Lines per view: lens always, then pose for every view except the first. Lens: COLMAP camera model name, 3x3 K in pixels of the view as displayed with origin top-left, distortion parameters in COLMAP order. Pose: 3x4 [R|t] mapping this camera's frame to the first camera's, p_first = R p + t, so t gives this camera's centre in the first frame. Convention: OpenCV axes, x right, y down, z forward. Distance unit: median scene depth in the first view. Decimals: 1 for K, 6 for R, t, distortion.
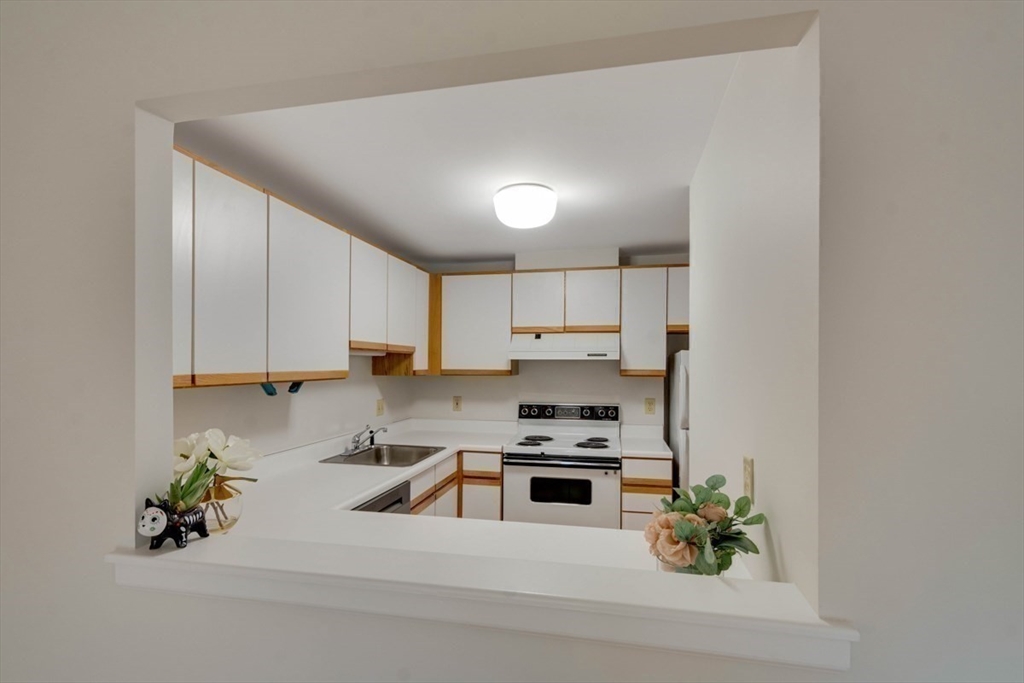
lens RADIAL K [[491.7, 0, 504.2], [0, 491.7, 364.2], [0, 0, 1]] dist [0.000633, 0.000060]
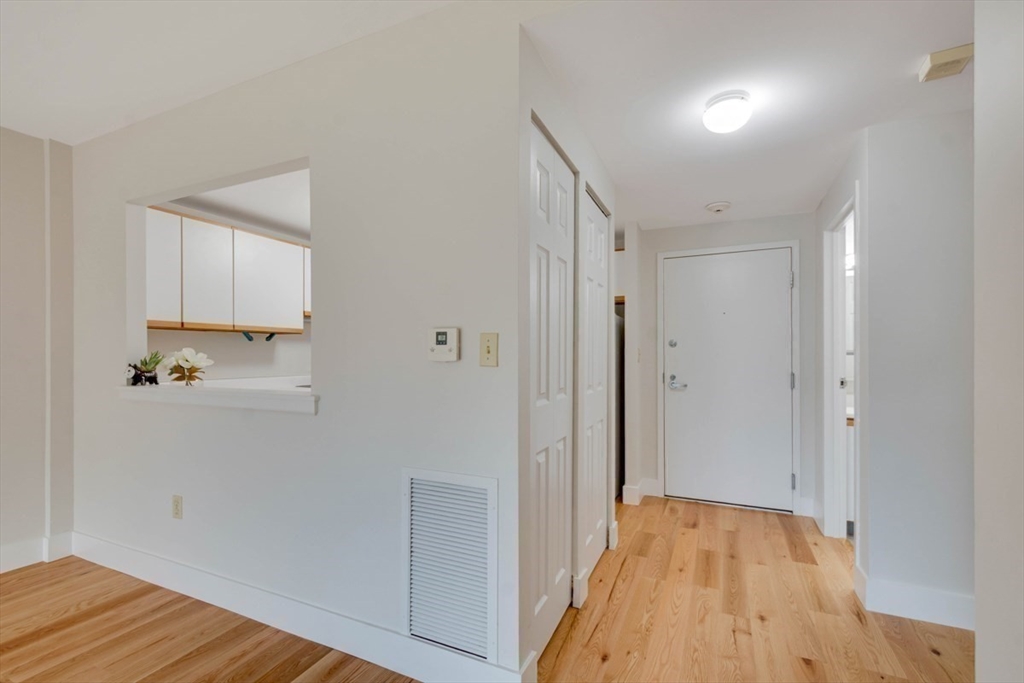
lens RADIAL K [[448.4, 0, 512.7], [0, 448.4, 356.2], [0, 0, 1]] dist [0.002993, 0.000269]
pose [[0.976716, 0.000811, -0.214535, 0.539656], [0.000207, 0.999989, 0.004720, 0.074846], [0.214536, -0.004655, 0.976705, -0.259275]]
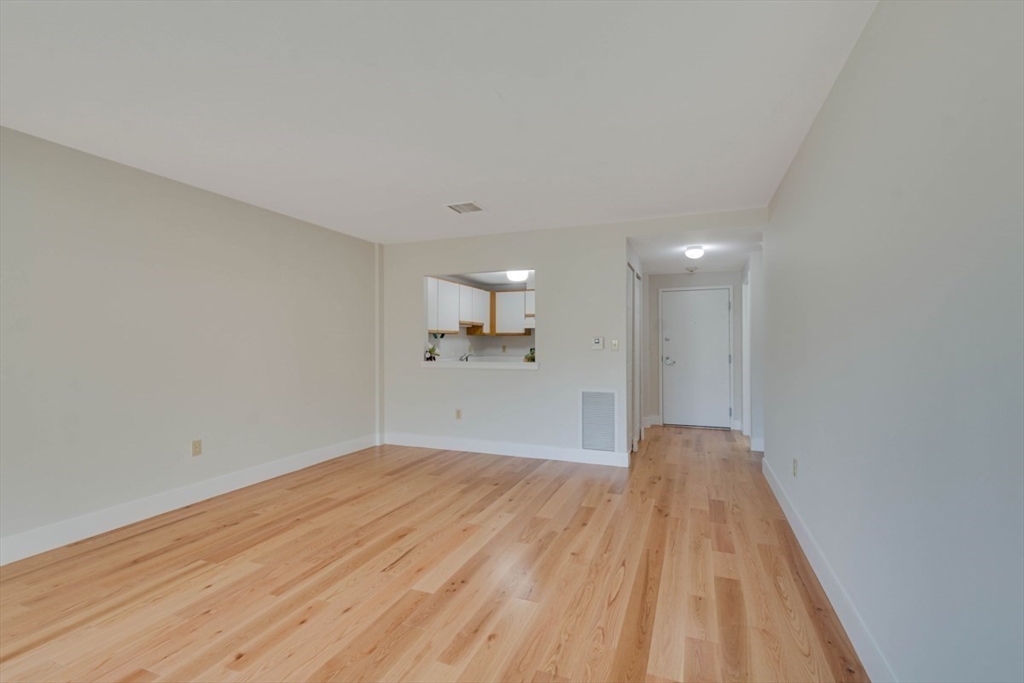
lens RADIAL K [[458.4, 0, 512.0], [0, 458.4, 341.5], [0, 0, 1]] dist [0.001155, 0.000086]
pose [[0.987196, -0.001937, -0.159499, 0.326110], [0.001590, 0.999996, -0.002302, 0.062183], [0.159503, 0.002019, 0.987195, -1.244591]]
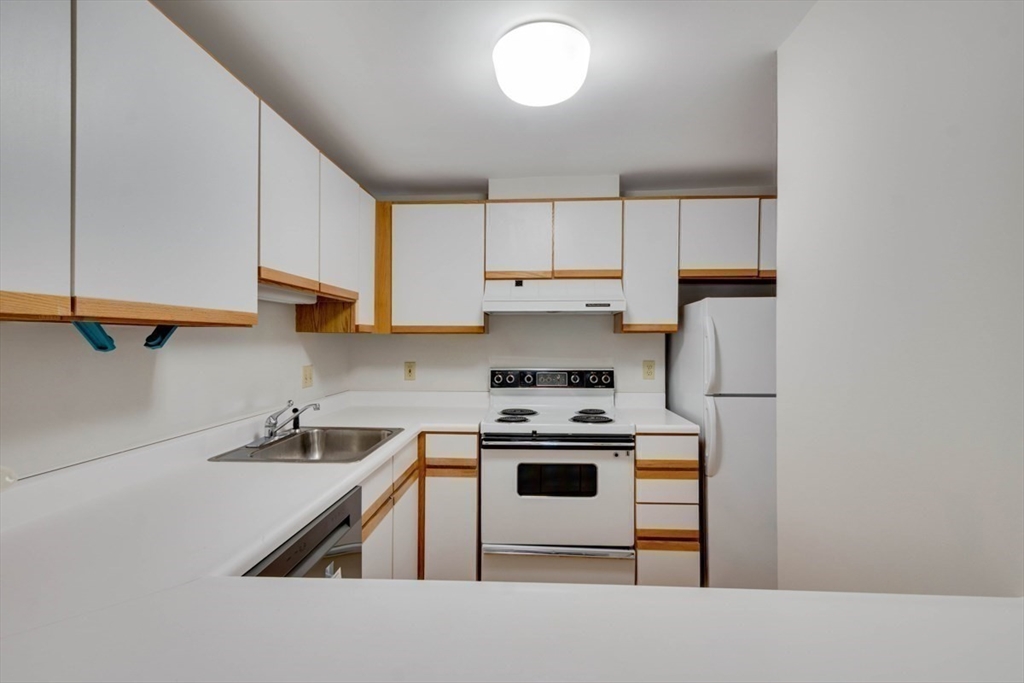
lens RADIAL K [[473.1, 0, 512.6], [0, 473.1, 338.2], [0, 0, 1]] dist [-0.000176, -0.000043]
pose [[0.985281, -0.001824, 0.170933, -0.076652], [0.002002, 0.999998, -0.000869, 0.034579], [-0.170931, 0.001199, 0.985282, 0.270593]]
